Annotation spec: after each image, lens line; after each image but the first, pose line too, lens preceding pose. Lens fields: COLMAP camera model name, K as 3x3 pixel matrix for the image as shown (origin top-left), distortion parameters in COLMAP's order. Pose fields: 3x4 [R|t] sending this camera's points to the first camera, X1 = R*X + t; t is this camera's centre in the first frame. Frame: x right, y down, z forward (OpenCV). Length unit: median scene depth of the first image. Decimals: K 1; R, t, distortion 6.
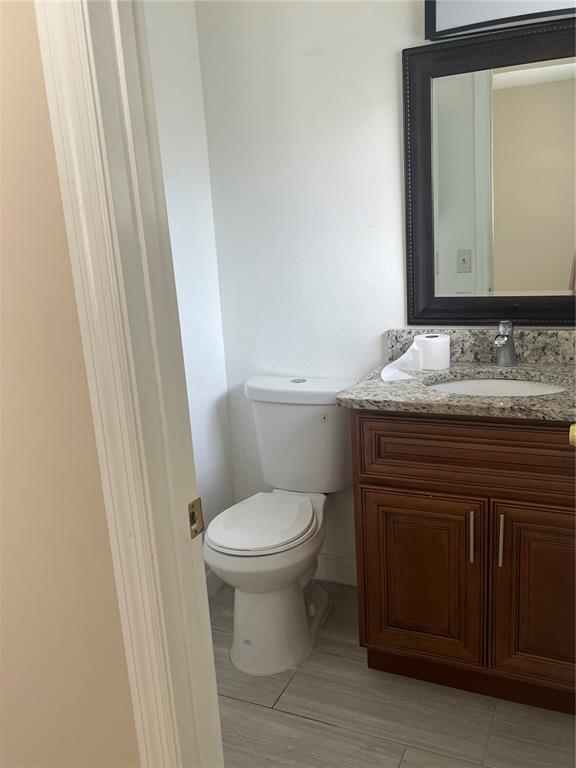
lens RADIAL K [[681.6, 0, 287.5], [0, 681.6, 385.4], [0, 0, 1]] dist [0.069536, -0.080697]
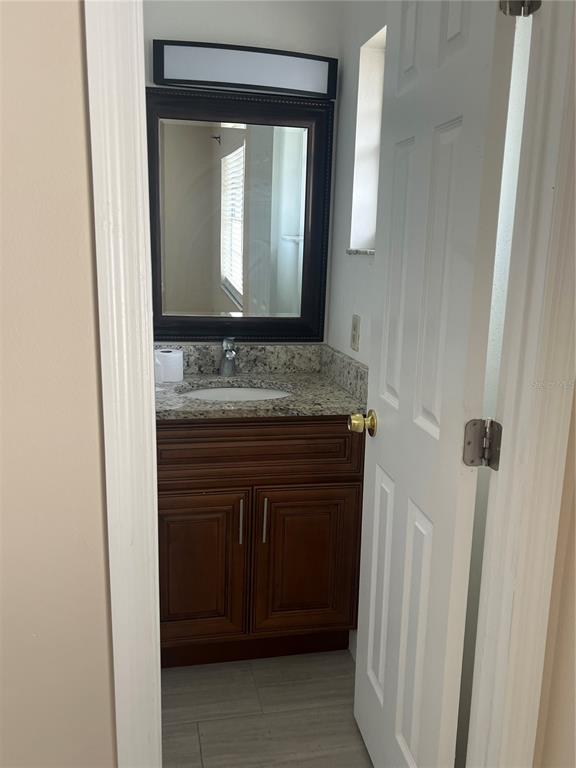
lens RADIAL K [[681.6, 0, 289.5], [0, 681.6, 383.3], [0, 0, 1]] dist [0.069536, -0.080697]
pose [[0.797136, -0.040573, 0.602435, -0.335865], [0.057537, 0.998304, -0.008898, 0.000412], [-0.601052, 0.041755, 0.798118, 0.012508]]
